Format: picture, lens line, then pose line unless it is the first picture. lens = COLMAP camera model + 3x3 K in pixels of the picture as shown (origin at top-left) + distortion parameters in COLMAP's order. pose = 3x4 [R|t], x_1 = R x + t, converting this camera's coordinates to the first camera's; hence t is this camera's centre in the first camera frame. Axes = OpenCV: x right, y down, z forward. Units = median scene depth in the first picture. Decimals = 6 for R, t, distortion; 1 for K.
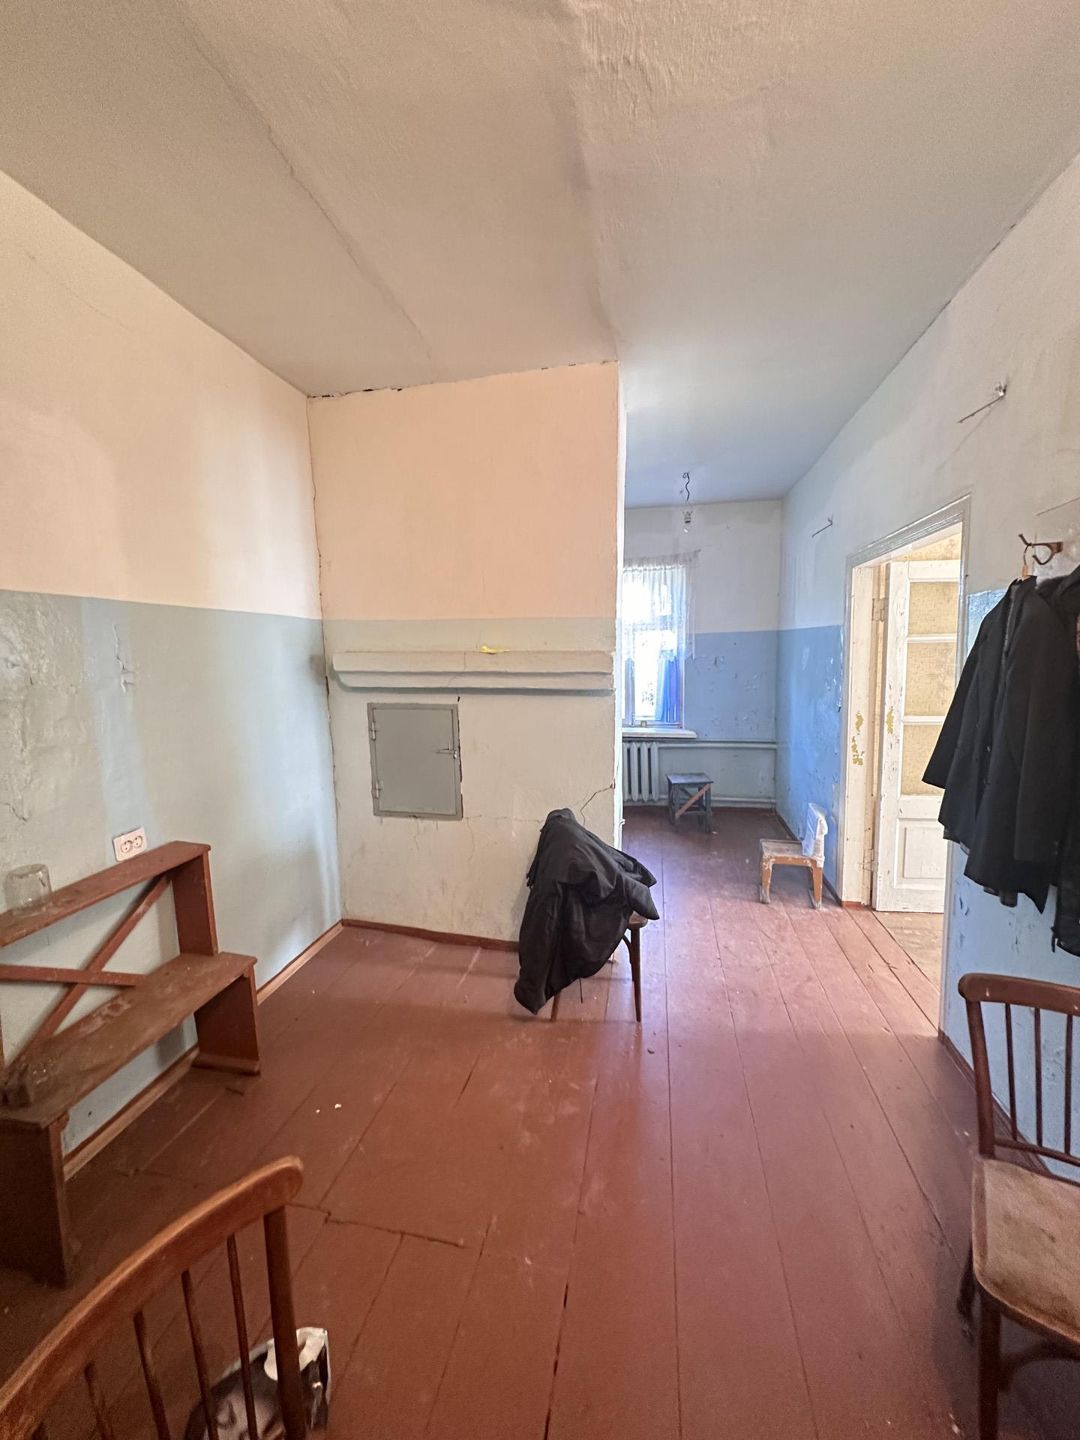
lens RADIAL K [[575.7, 0, 535.1], [0, 575.7, 721.5], [0, 0, 1]] dist [-0.001001, 0.000623]
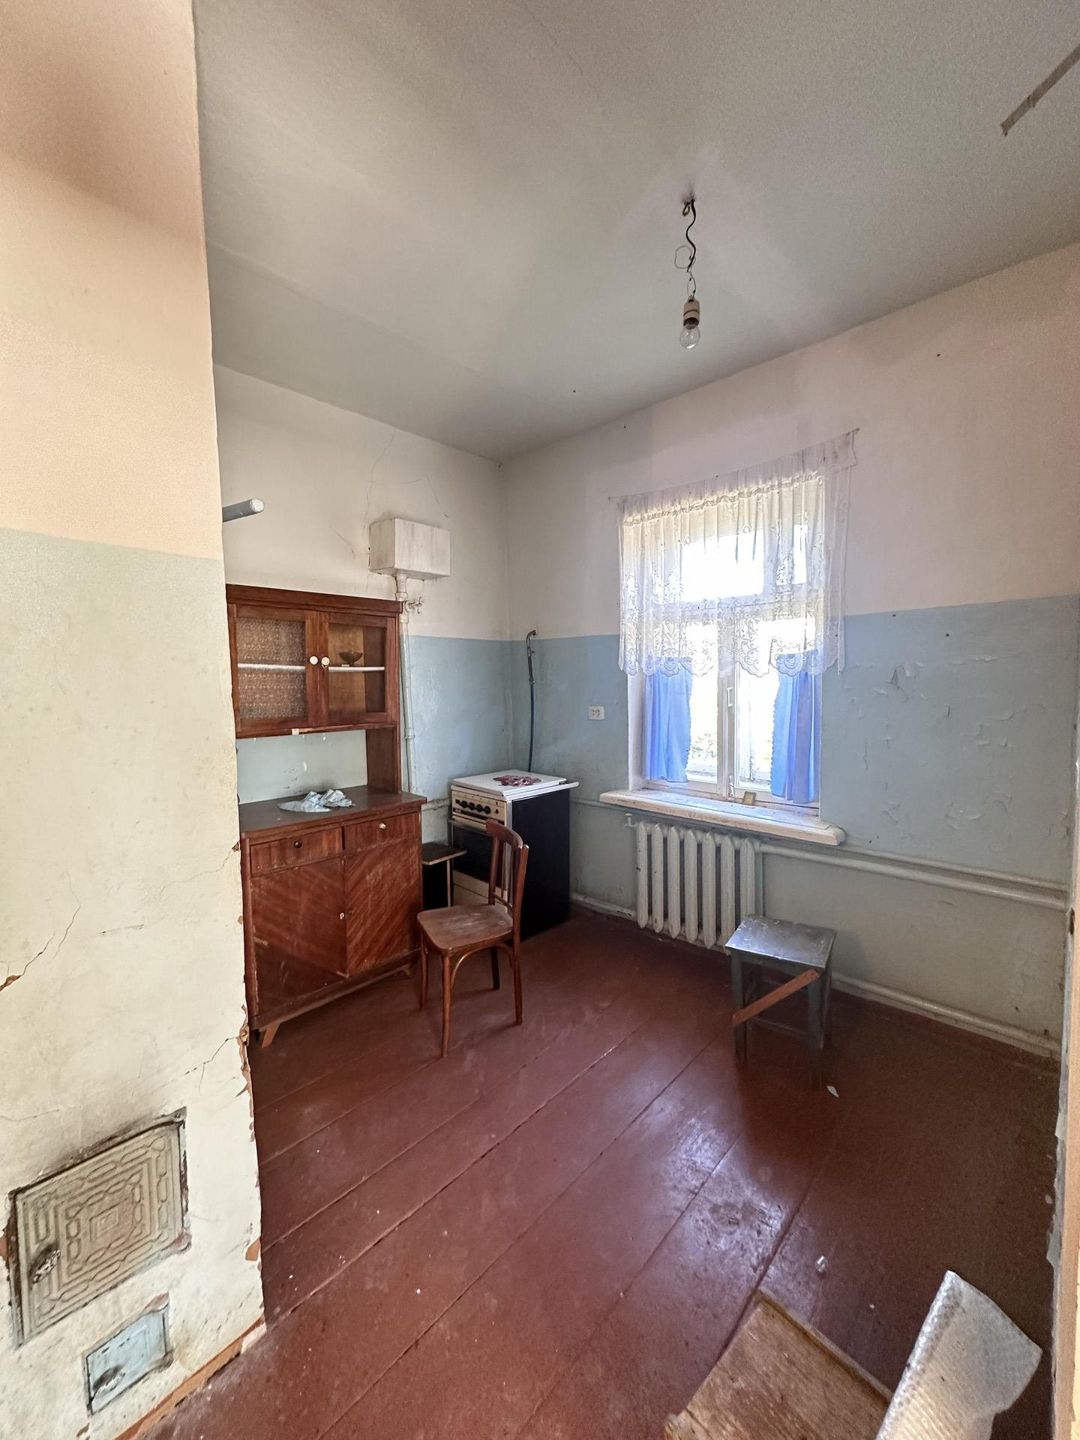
lens RADIAL K [[575.7, 0, 542.4], [0, 575.7, 720.2], [0, 0, 1]] dist [-0.001001, 0.000623]
pose [[0.847816, 0.042924, -0.528550, 0.865890], [-0.061370, 0.997963, -0.017395, -0.129295], [0.526727, 0.047185, 0.848724, 1.340364]]
